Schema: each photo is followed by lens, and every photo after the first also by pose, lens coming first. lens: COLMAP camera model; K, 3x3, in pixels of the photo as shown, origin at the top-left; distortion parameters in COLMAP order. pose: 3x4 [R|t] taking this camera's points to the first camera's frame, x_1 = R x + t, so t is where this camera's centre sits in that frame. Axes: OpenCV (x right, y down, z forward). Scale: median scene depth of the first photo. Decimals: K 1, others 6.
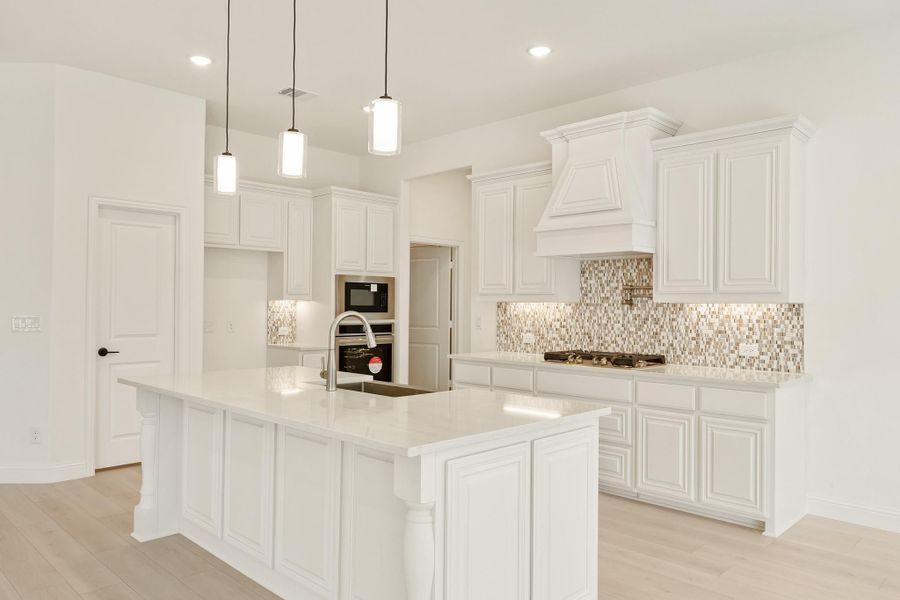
lens RADIAL K [[634.0, 0, 450.0], [0, 634.0, 300.0], [0, 0, 1]] dist [-0.002237, -0.000542]
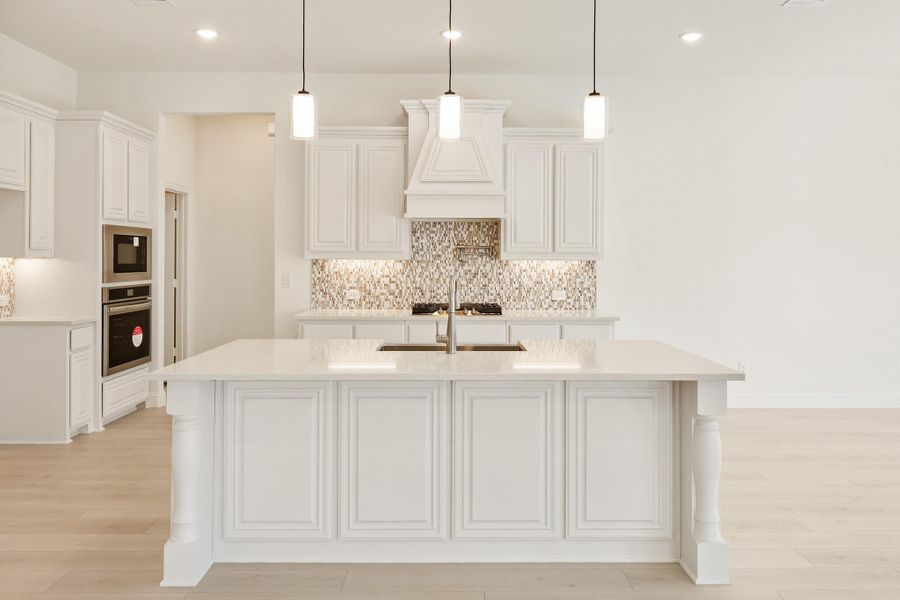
lens RADIAL K [[657.1, 0, 449.8], [0, 657.1, 258.6], [0, 0, 1]] dist [-0.001706, -0.000152]
pose [[0.702596, -0.007142, 0.711553, -0.591176], [-0.004375, 0.999887, 0.014356, -0.015355], [-0.711575, -0.013200, 0.702486, 0.167859]]
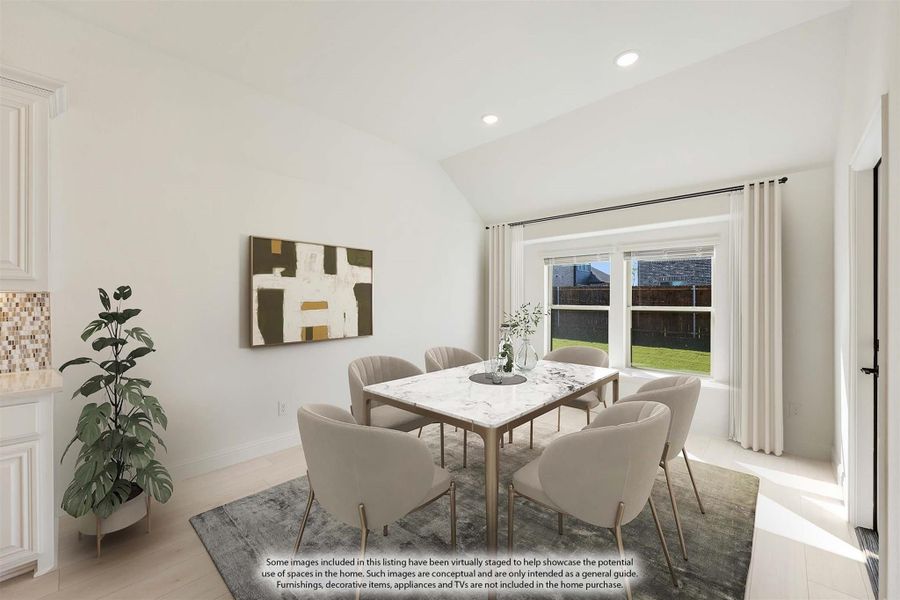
lens RADIAL K [[357.1, 0, 450.0], [0, 357.1, 300.0], [0, 0, 1]] dist [-0.000306, 0.000032]
pose [[-0.032265, -0.010983, 0.999419, 0.018361], [-0.011028, 0.999883, 0.010632, 0.003411], [-0.999418, -0.010679, -0.032383, 0.362000]]
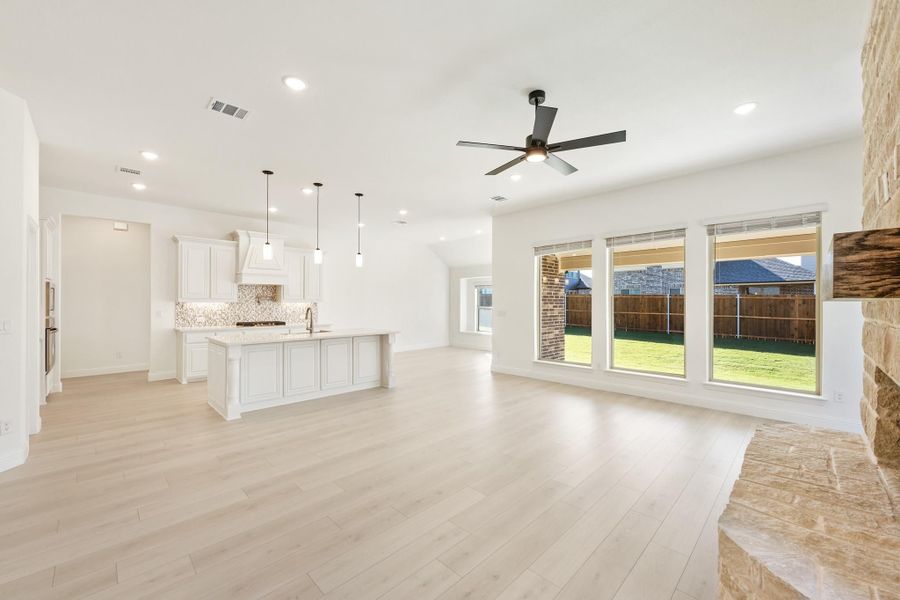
lens RADIAL K [[357.0, 0, 450.0], [0, 357.0, 300.0], [0, 0, 1]] dist [-0.000393, -0.000198]
pose [[0.008697, -0.002739, 0.999958, -1.179435], [-0.012983, 0.999912, 0.002852, -0.019856], [-0.999878, -0.013007, 0.008661, 0.202399]]
